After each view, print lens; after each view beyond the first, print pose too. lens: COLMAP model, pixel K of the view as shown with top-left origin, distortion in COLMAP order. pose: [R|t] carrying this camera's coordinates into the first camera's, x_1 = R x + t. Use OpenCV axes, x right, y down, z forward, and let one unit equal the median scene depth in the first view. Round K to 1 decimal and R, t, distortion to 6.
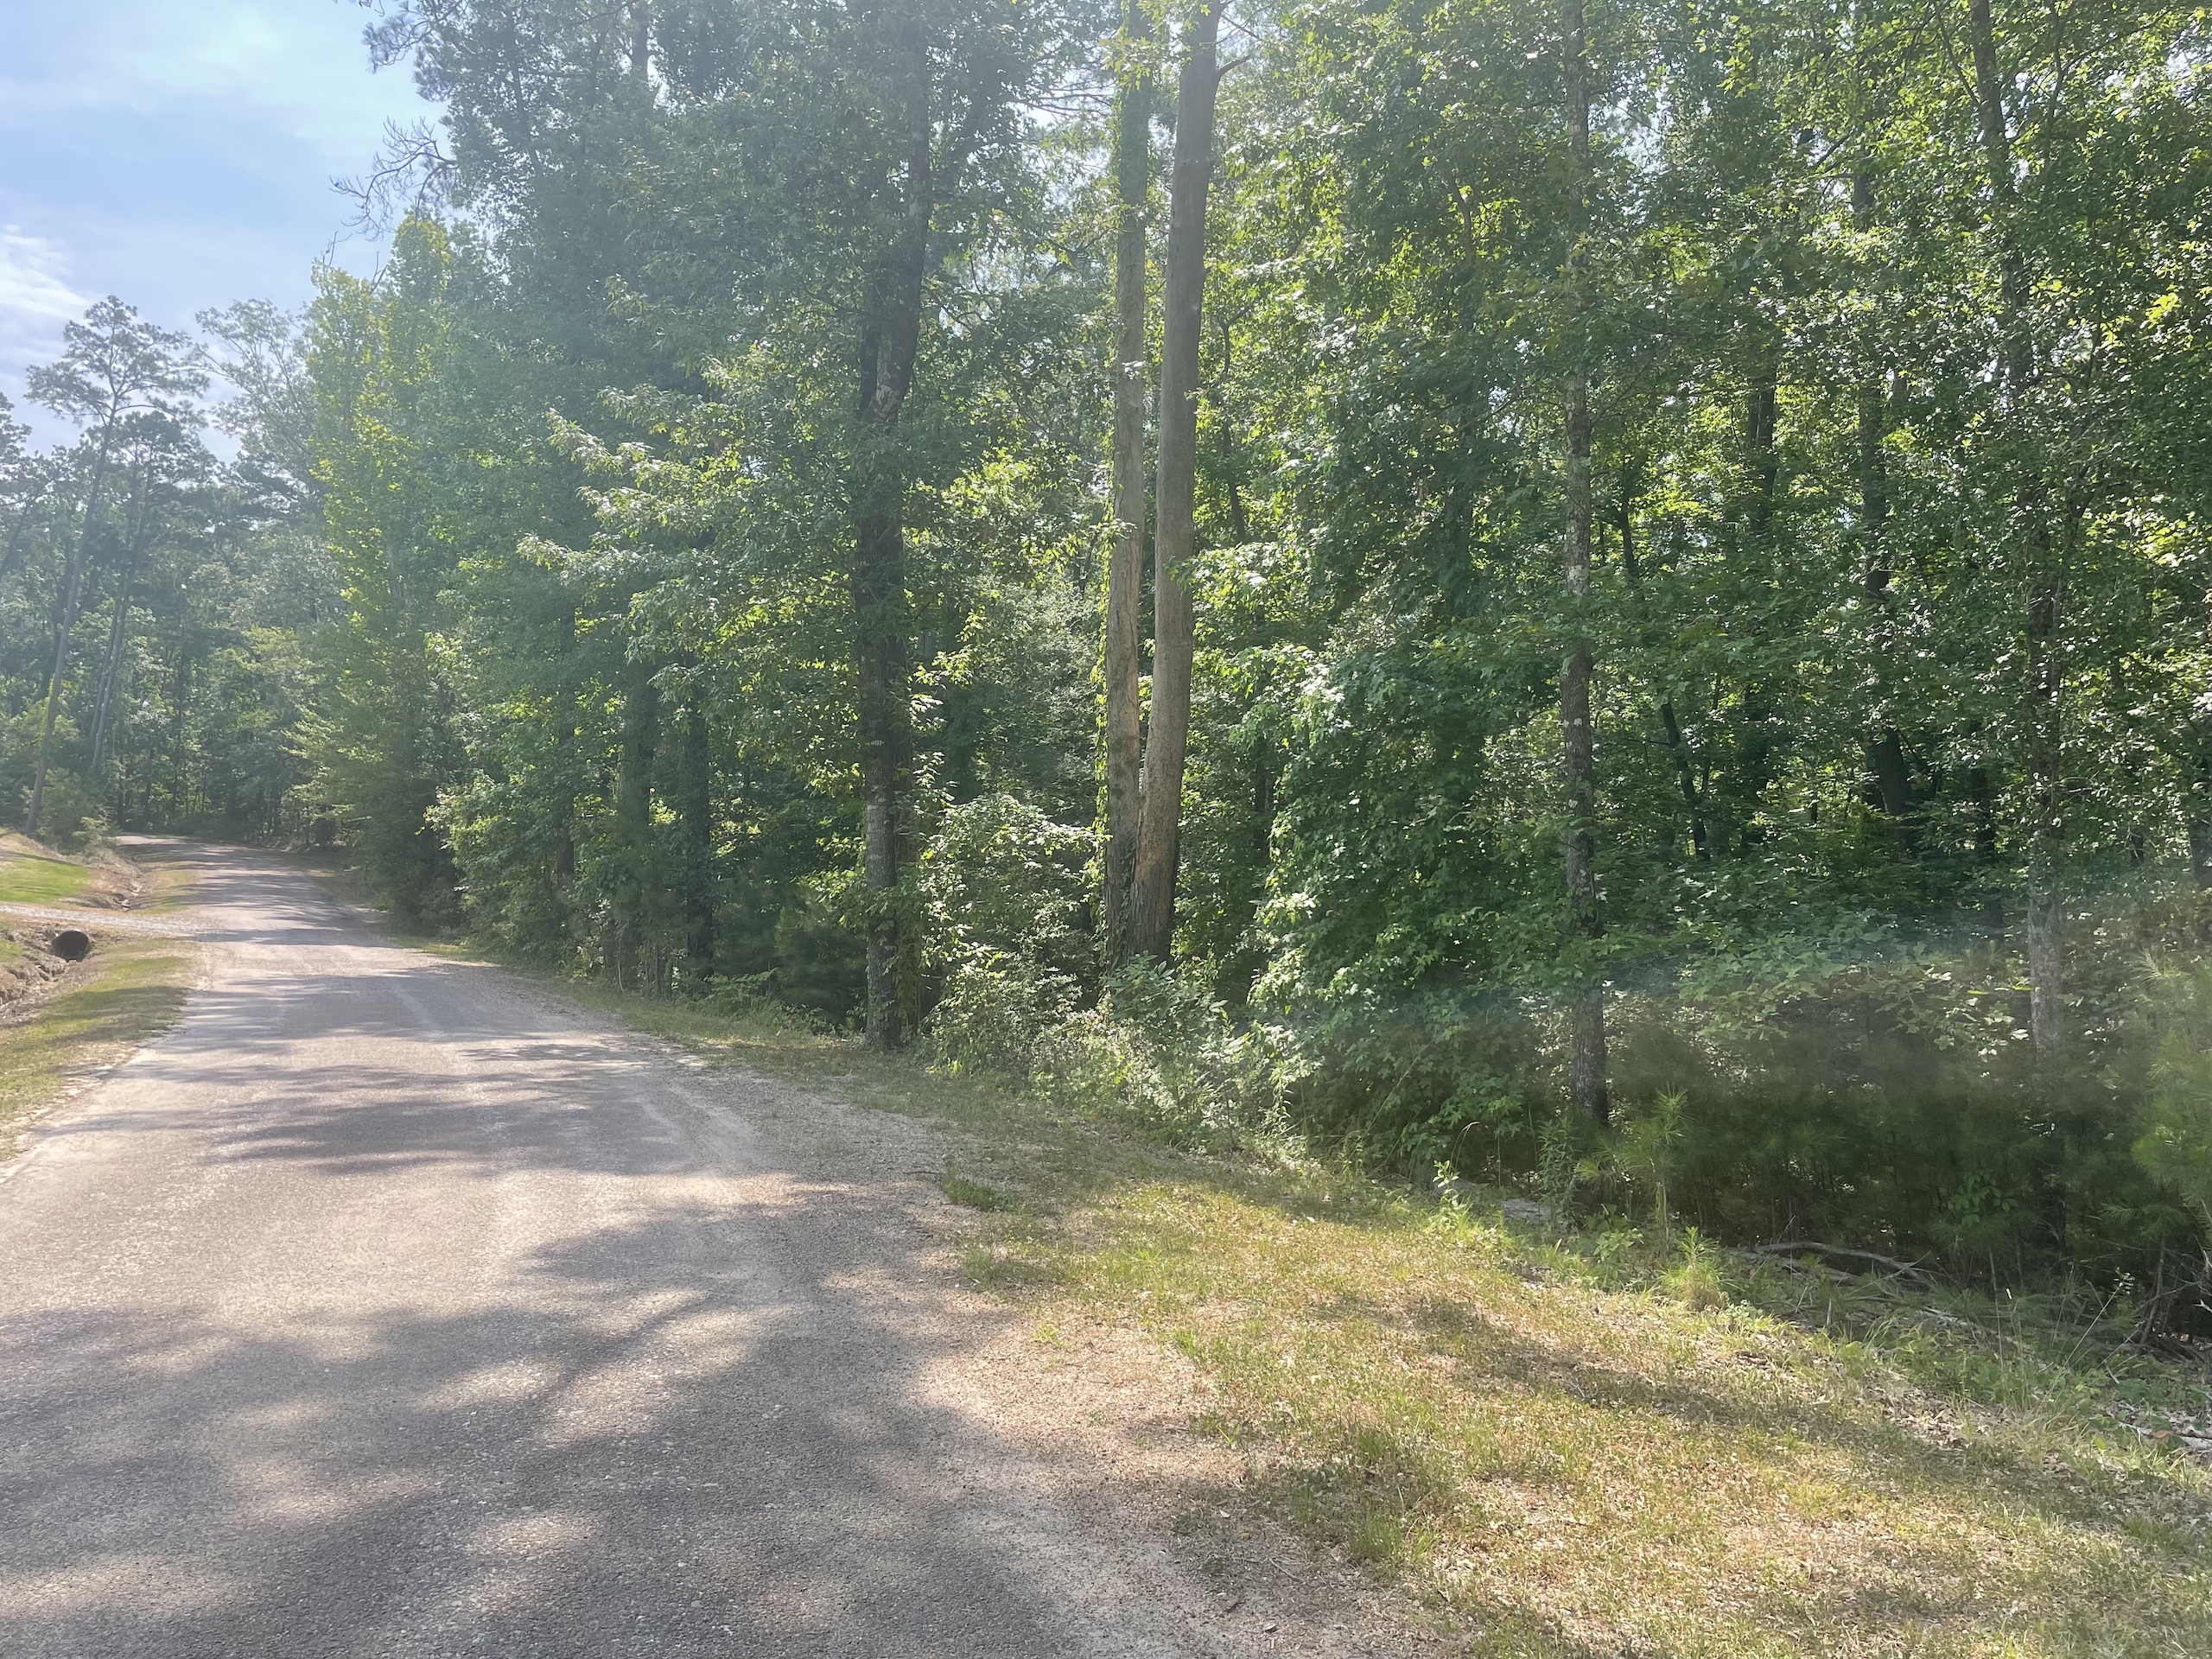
lens RADIAL K [[1649.0, 0, 1118.0], [0, 1649.0, 802.6], [0, 0, 1]] dist [0.067251, -0.093401]
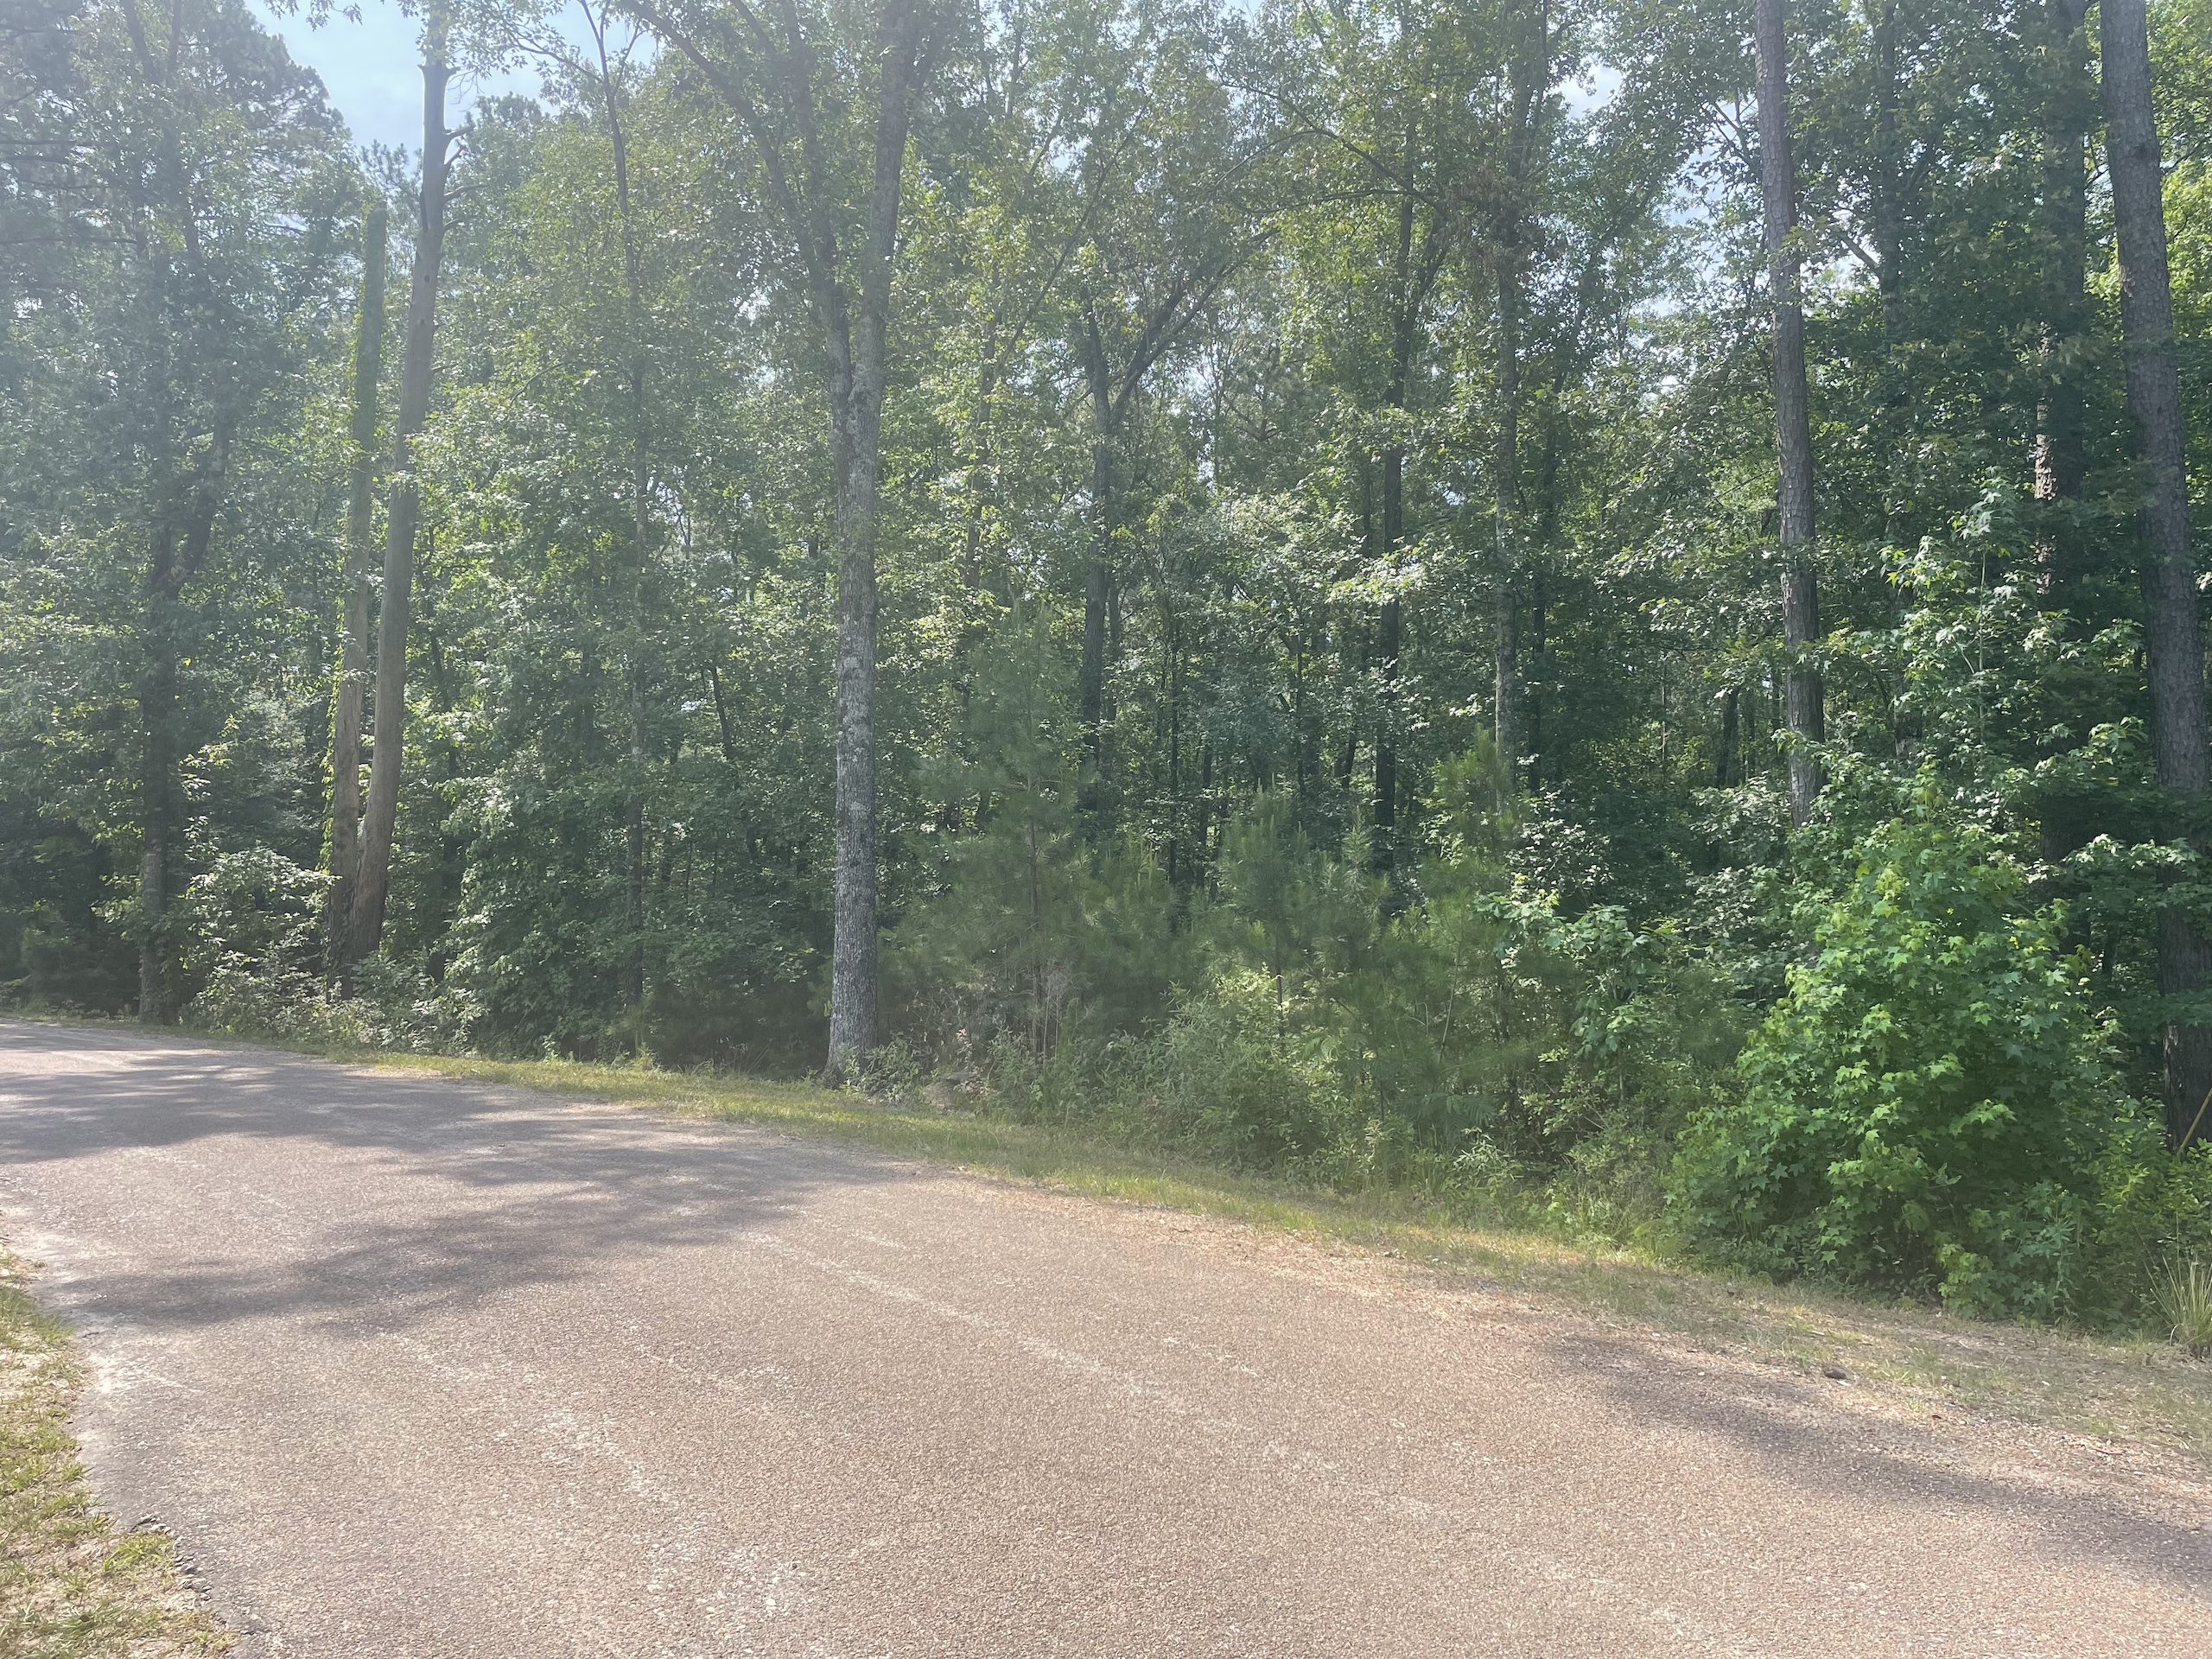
lens RADIAL K [[1649.0, 0, 1118.0], [0, 1649.0, 802.6], [0, 0, 1]] dist [0.067251, -0.093401]
pose [[0.882529, 0.036617, 0.468831, -0.120338], [-0.027491, 0.999276, -0.026295, -0.035610], [-0.469454, 0.010318, 0.882896, -0.860350]]
